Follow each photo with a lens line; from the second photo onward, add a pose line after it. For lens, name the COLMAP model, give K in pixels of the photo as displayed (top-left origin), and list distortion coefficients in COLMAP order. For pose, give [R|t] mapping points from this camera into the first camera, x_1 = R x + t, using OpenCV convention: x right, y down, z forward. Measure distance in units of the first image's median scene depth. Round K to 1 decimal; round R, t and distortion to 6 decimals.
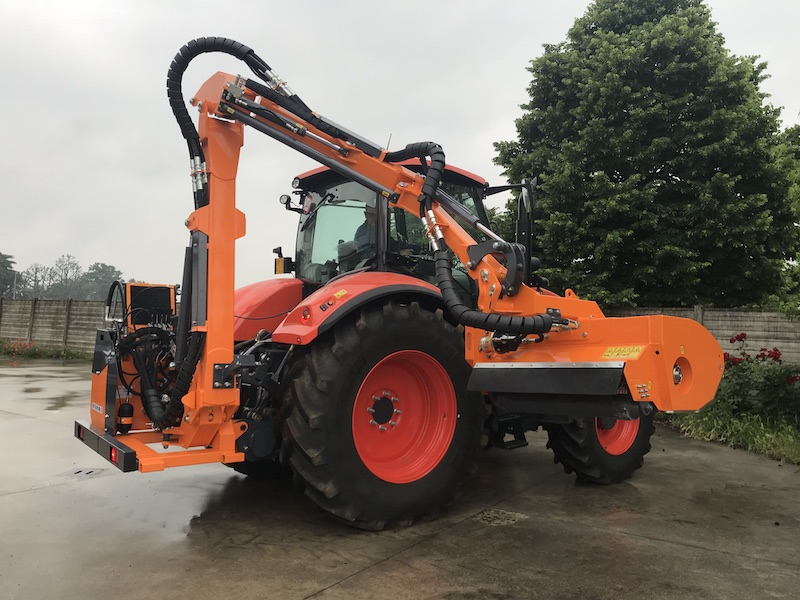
lens RADIAL K [[656.4, 0, 400.0], [0, 656.4, 300.0], [0, 0, 1]] dist [0.049310, -0.003563]
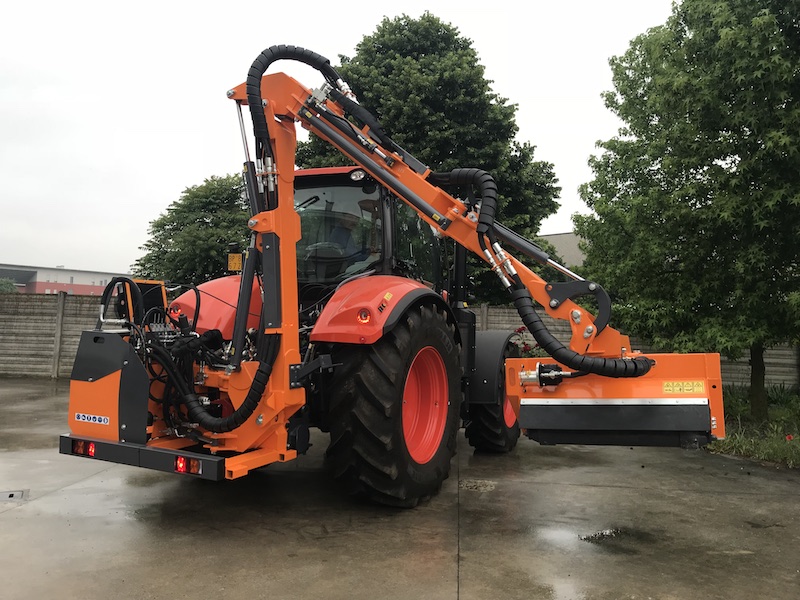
lens RADIAL K [[649.7, 0, 400.1], [0, 649.7, 316.7], [0, 0, 1]] dist [0.070247, 0.003651]
pose [[0.890198, 0.000052, 0.455575, -0.507931], [-0.017349, 0.999278, 0.033787, -0.012027], [-0.455244, -0.037981, 0.889556, 0.026667]]
